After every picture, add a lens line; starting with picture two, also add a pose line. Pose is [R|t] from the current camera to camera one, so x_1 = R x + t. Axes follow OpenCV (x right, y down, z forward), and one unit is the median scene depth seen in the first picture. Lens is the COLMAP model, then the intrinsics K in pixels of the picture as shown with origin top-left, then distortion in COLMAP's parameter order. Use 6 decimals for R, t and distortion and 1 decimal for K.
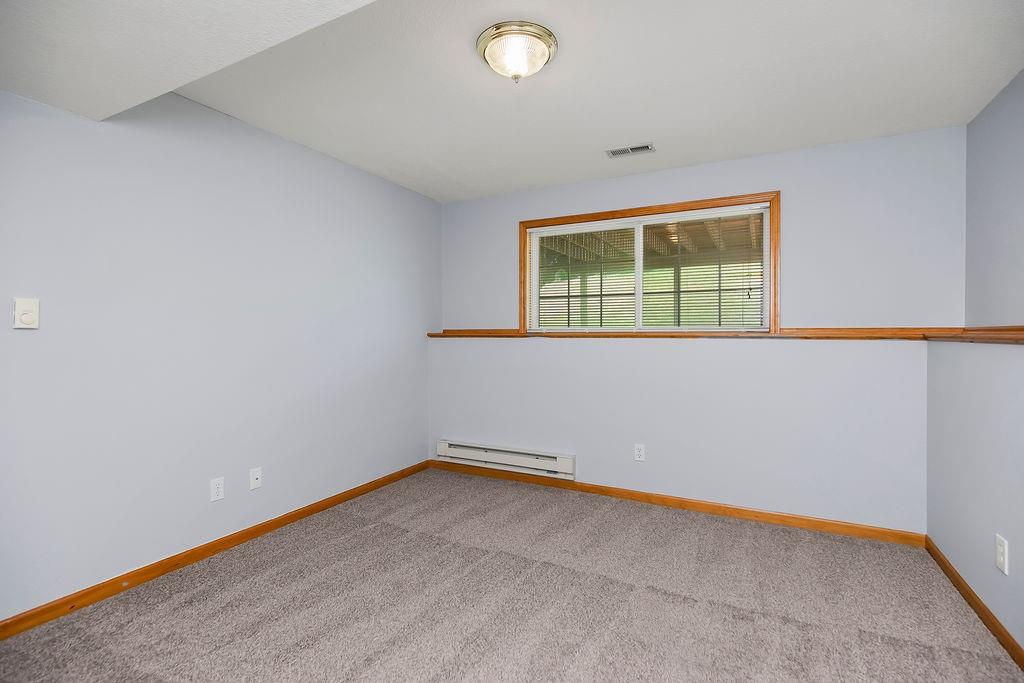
lens RADIAL K [[475.0, 0, 517.7], [0, 475.0, 336.2], [0, 0, 1]] dist [-0.008374, 0.002013]
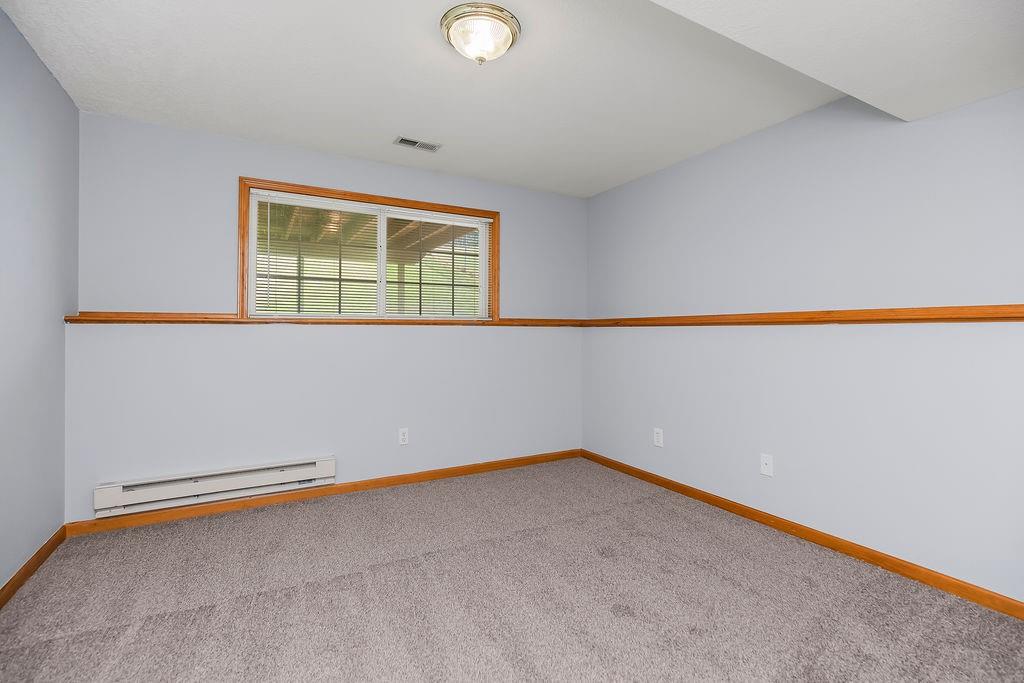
lens RADIAL K [[475.0, 0, 530.8], [0, 475.0, 328.2], [0, 0, 1]] dist [-0.008374, 0.002013]
pose [[0.548744, -0.004019, 0.835981, -0.412144], [-0.002478, 0.999976, 0.006433, 0.001994], [-0.835987, -0.005602, 0.548721, 0.183104]]
